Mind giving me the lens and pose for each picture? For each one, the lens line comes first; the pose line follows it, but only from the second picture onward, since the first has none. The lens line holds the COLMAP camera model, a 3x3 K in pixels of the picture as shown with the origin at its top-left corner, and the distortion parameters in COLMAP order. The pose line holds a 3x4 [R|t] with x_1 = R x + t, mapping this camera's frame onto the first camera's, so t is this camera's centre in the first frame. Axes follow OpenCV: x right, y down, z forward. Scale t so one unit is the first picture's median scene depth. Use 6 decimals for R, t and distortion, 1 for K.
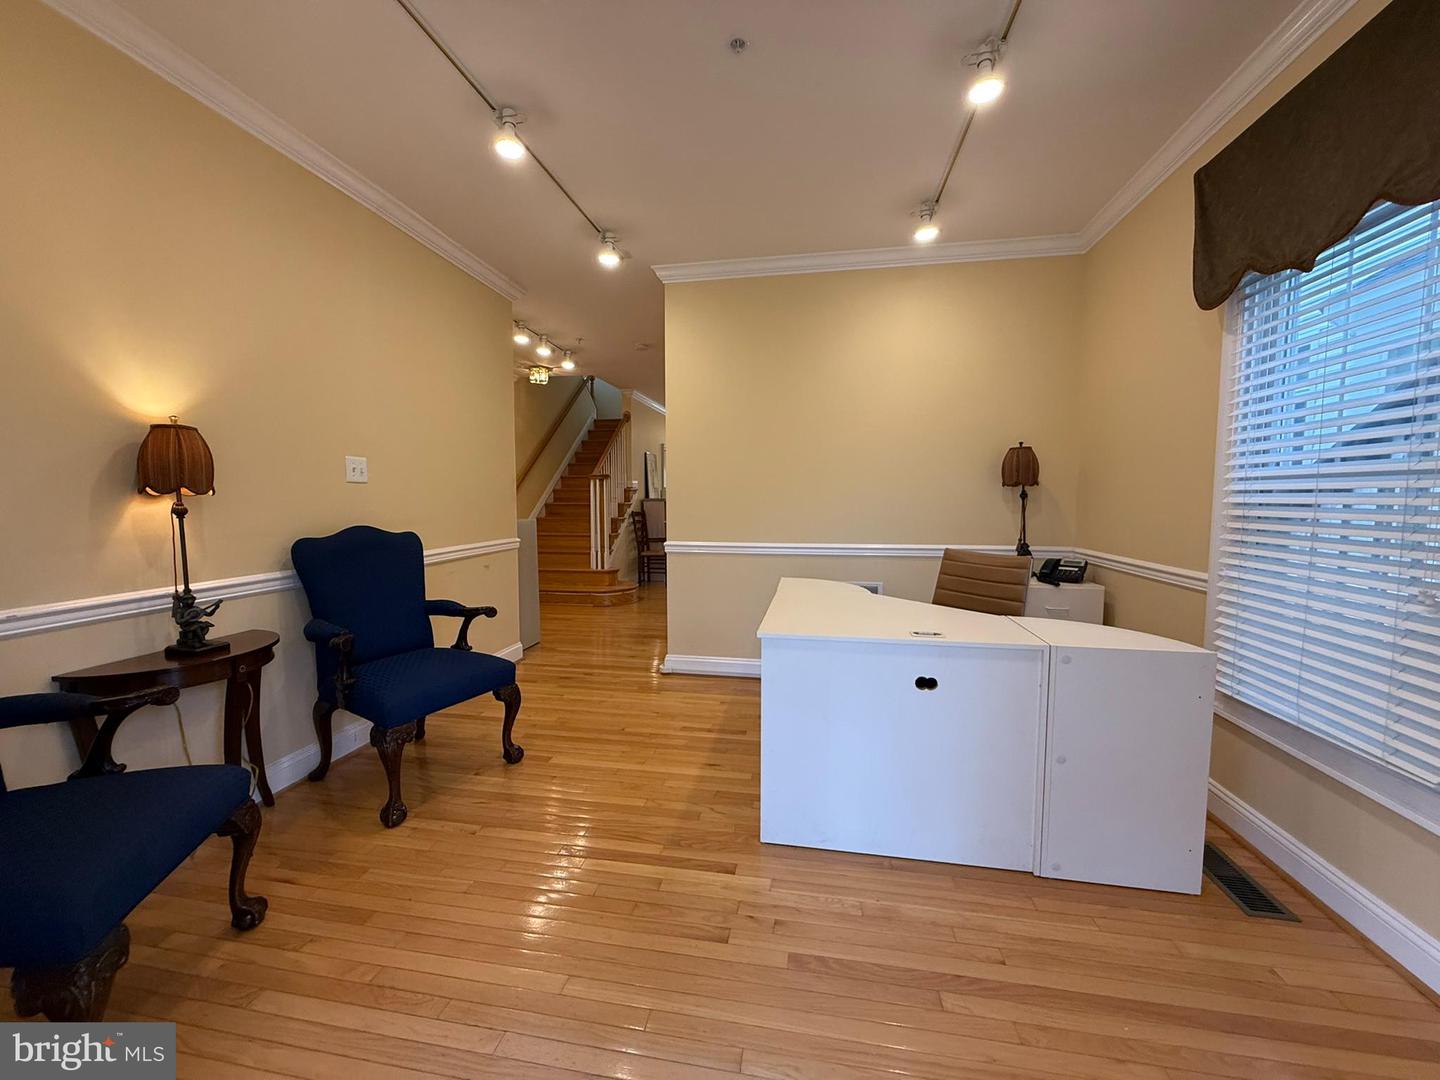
lens RADIAL K [[573.4, 0, 715.7], [0, 573.4, 537.7], [0, 0, 1]] dist [-0.000355, -0.000145]
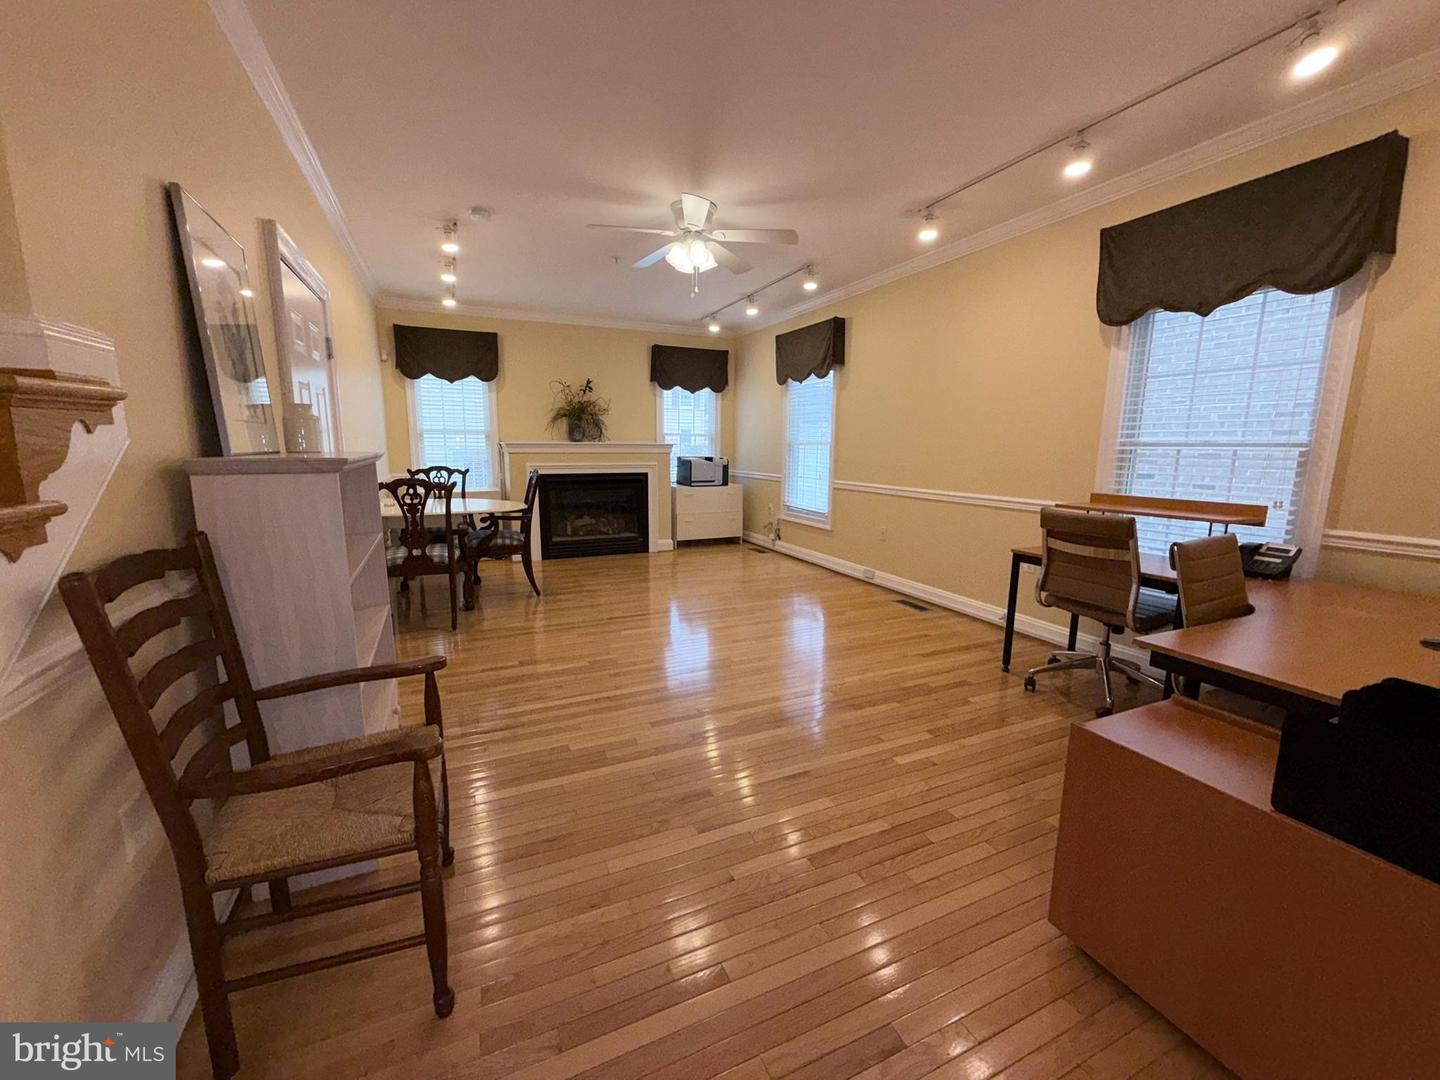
lens RADIAL K [[573.4, 0, 715.7], [0, 573.4, 537.7], [0, 0, 1]] dist [-0.000355, -0.000145]
pose [[0.828191, -0.087341, 0.553599, -0.096791], [0.034269, 0.993826, 0.105529, -0.061228], [-0.559398, -0.068427, 0.826070, 0.815782]]
